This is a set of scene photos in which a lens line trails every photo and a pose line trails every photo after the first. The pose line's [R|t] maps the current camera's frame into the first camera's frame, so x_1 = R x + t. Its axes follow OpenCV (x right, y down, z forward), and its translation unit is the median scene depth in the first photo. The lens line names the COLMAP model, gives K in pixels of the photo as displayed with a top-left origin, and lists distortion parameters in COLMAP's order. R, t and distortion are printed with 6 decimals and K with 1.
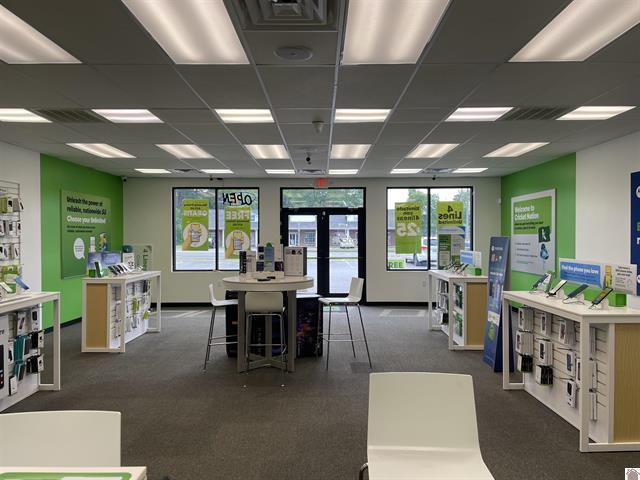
lens RADIAL K [[482.5, 0, 320.7], [0, 482.5, 241.4], [0, 0, 1]] dist [0.100061, -0.131330]
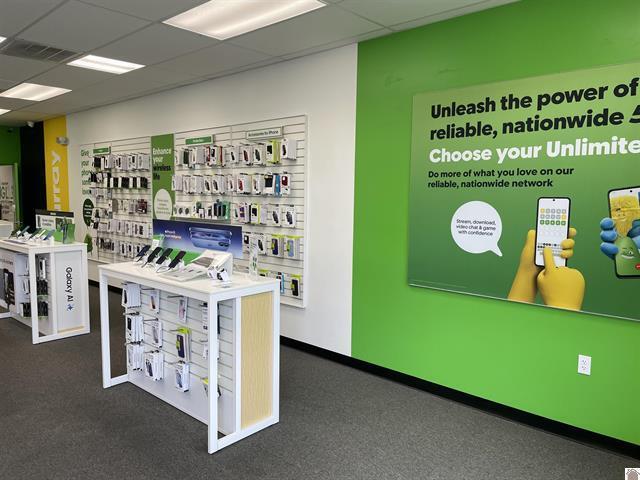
lens RADIAL K [[482.5, 0, 317.0], [0, 482.5, 238.0], [0, 0, 1]] dist [0.100061, -0.131330]
pose [[-0.679972, 0.057917, -0.730947, -0.117123], [-0.018395, 0.995214, 0.095968, -0.013184], [0.733007, 0.078701, -0.675653, 1.214339]]
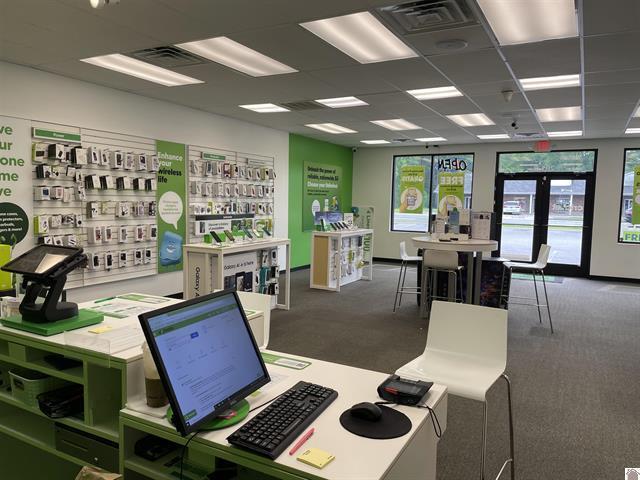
lens RADIAL K [[482.5, 0, 316.5], [0, 482.5, 241.6], [0, 0, 1]] dist [0.100061, -0.131330]
pose [[0.878504, 0.062236, -0.473663, 0.098774], [-0.026389, 0.996286, 0.081963, -0.001567], [0.477005, -0.059506, 0.876884, -0.083946]]
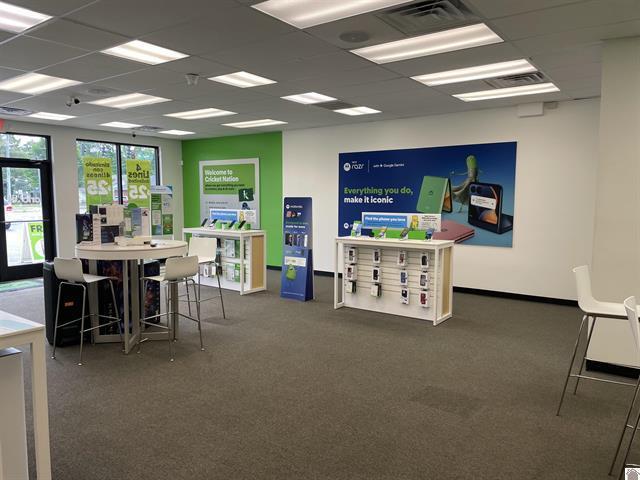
lens RADIAL K [[482.5, 0, 315.2], [0, 482.5, 241.3], [0, 0, 1]] dist [0.100061, -0.131330]
pose [[0.590882, -0.071451, 0.803587, -0.424951], [0.003419, 0.996283, 0.086071, -0.002304], [-0.806751, -0.048110, 0.588930, 0.148605]]
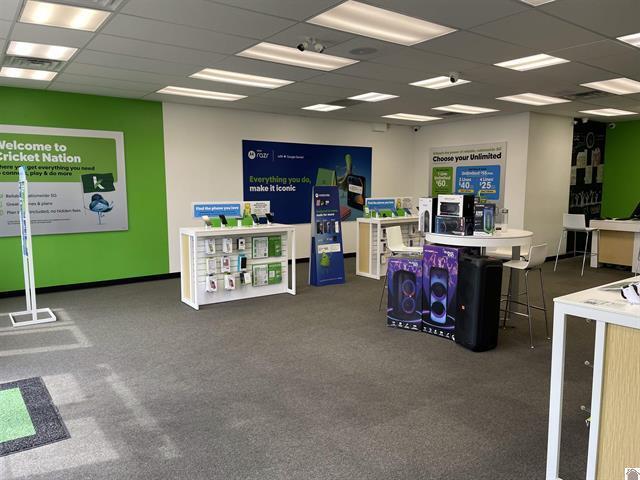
lens RADIAL K [[482.5, 0, 313.0], [0, 482.5, 241.0], [0, 0, 1]] dist [0.100061, -0.131330]
pose [[-0.582691, -0.090650, 0.807623, -0.455044], [0.010159, 0.992870, 0.118772, -0.011614], [-0.812631, 0.077412, -0.577615, 1.215157]]
